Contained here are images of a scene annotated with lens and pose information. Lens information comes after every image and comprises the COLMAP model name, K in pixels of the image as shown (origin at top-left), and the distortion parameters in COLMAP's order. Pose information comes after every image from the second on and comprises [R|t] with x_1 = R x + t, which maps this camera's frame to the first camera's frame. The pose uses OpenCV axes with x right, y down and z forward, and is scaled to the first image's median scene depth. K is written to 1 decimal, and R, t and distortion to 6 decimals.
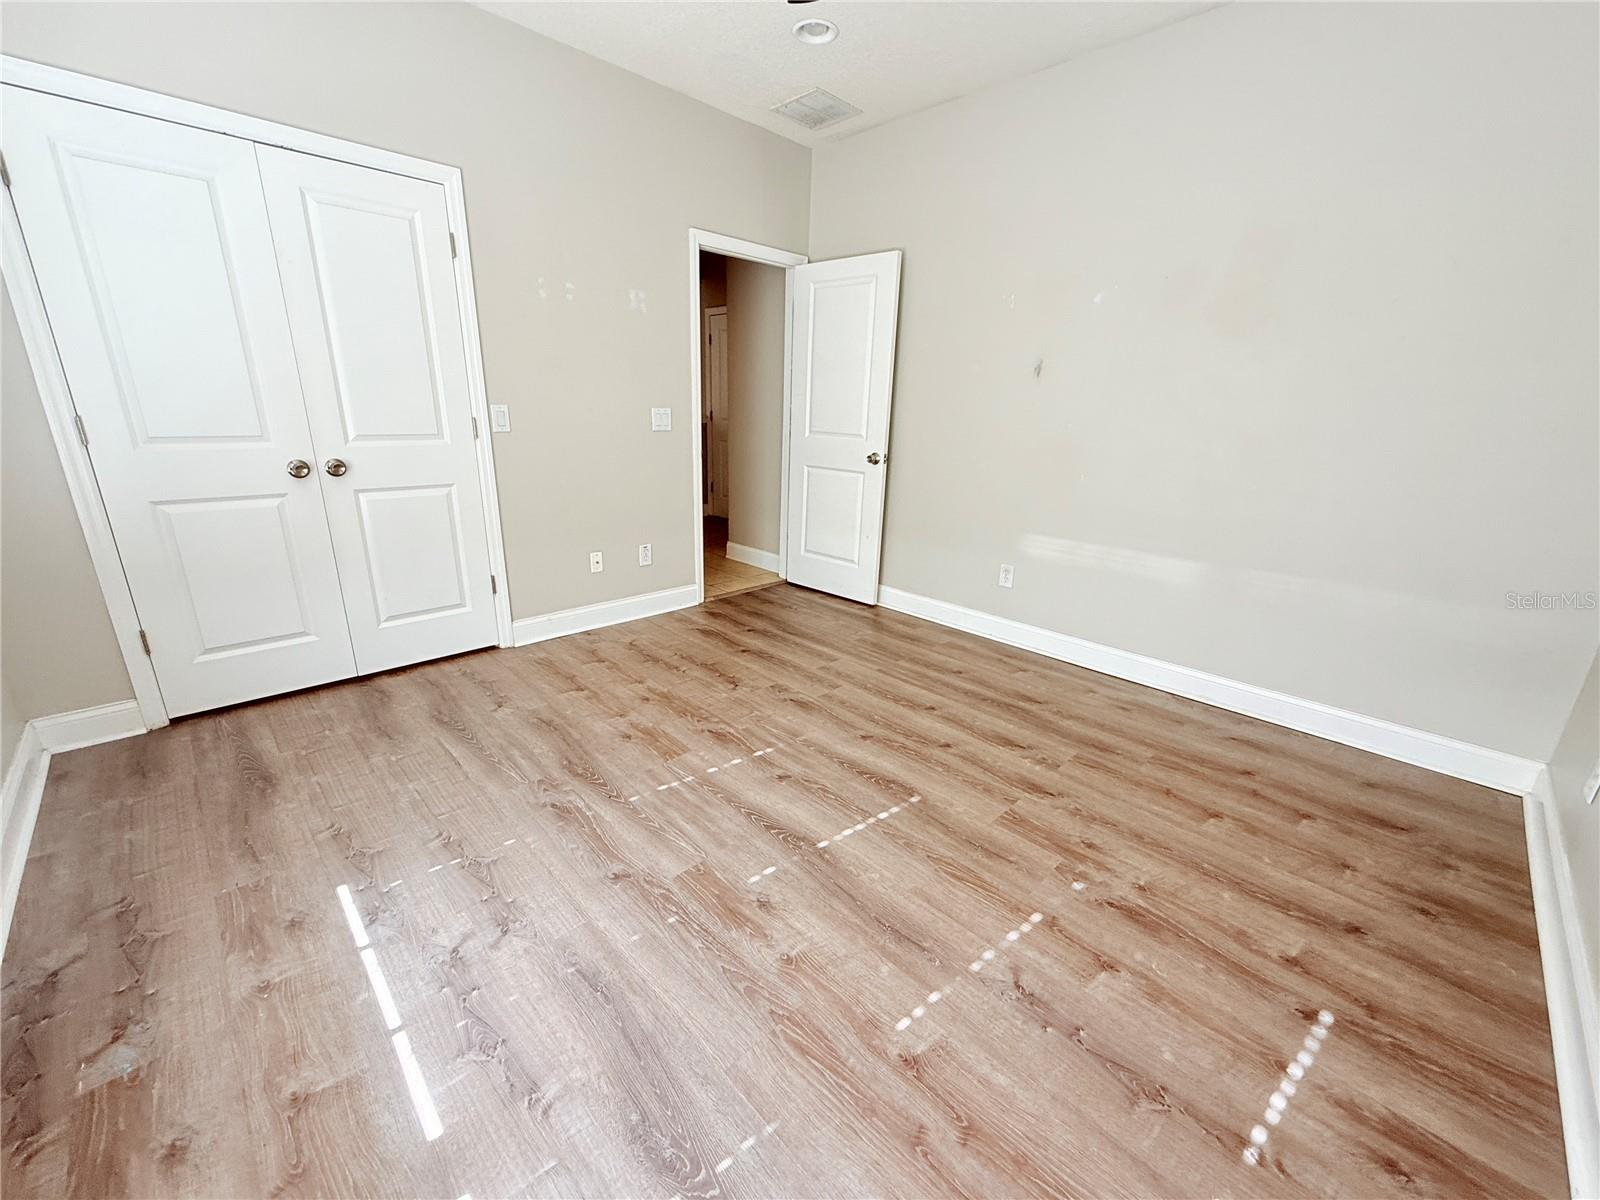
lens RADIAL K [[637.3, 0, 799.9], [0, 637.3, 598.7], [0, 0, 1]] dist [0.000474, -0.000867]
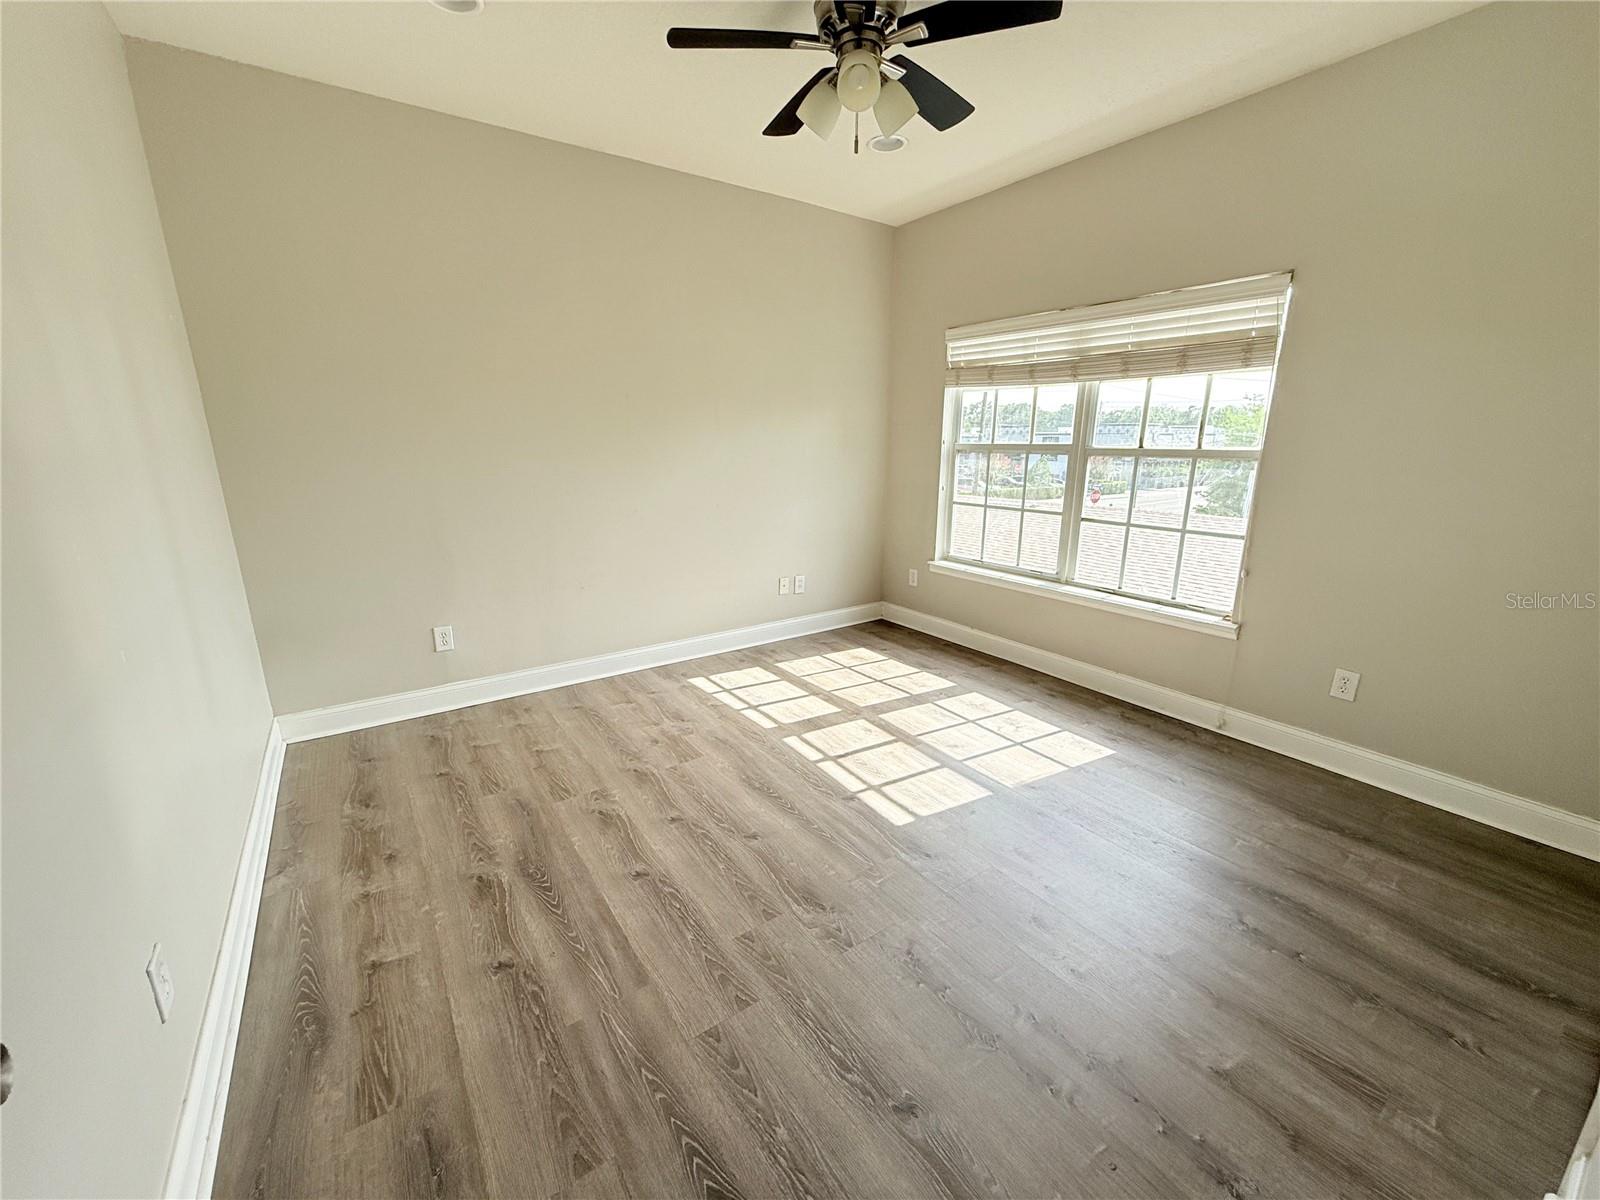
lens RADIAL K [[637.3, 0, 799.3], [0, 637.3, 600.5], [0, 0, 1]] dist [0.000474, -0.000867]
pose [[-0.985186, -0.071333, 0.155949, -0.083645], [0.021546, 0.850687, 0.525230, -0.570181], [-0.170130, 0.520810, -0.836548, 1.657691]]
